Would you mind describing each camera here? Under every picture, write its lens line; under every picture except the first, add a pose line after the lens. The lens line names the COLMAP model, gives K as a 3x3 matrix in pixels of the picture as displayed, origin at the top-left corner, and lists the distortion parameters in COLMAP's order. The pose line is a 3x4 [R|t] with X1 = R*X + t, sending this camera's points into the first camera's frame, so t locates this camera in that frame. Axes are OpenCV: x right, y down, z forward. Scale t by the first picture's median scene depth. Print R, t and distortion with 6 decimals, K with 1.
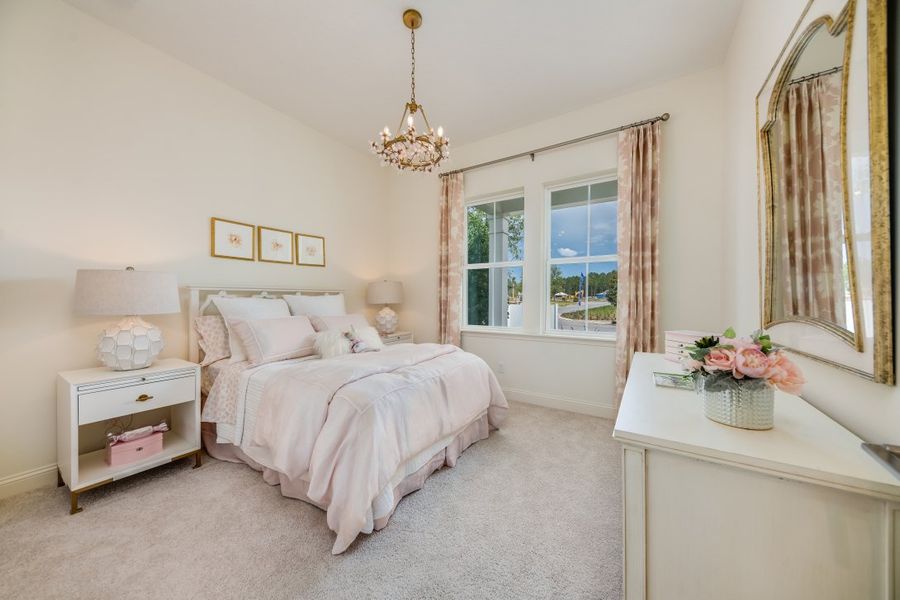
lens RADIAL K [[313.9, 0, 450.0], [0, 313.9, 300.0], [0, 0, 1]] dist [0.000988, 0.000074]
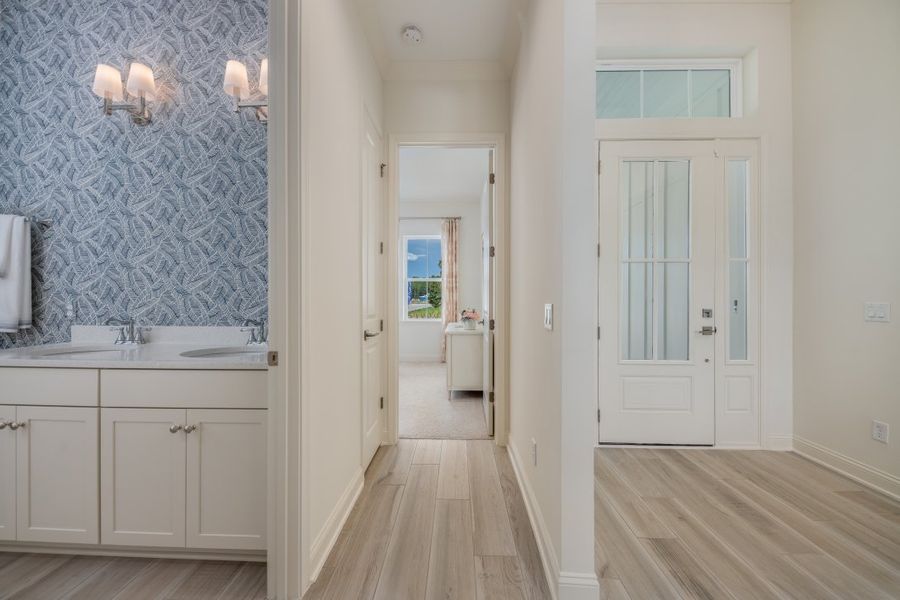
lens RADIAL K [[313.9, 0, 450.0], [0, 313.9, 300.0], [0, 0, 1]] dist [0.000988, 0.000074]
pose [[0.860740, -0.007233, 0.508993, -0.475171], [0.012101, 0.999907, -0.006255, 0.003364], [-0.508901, 0.011543, 0.860748, -0.812812]]
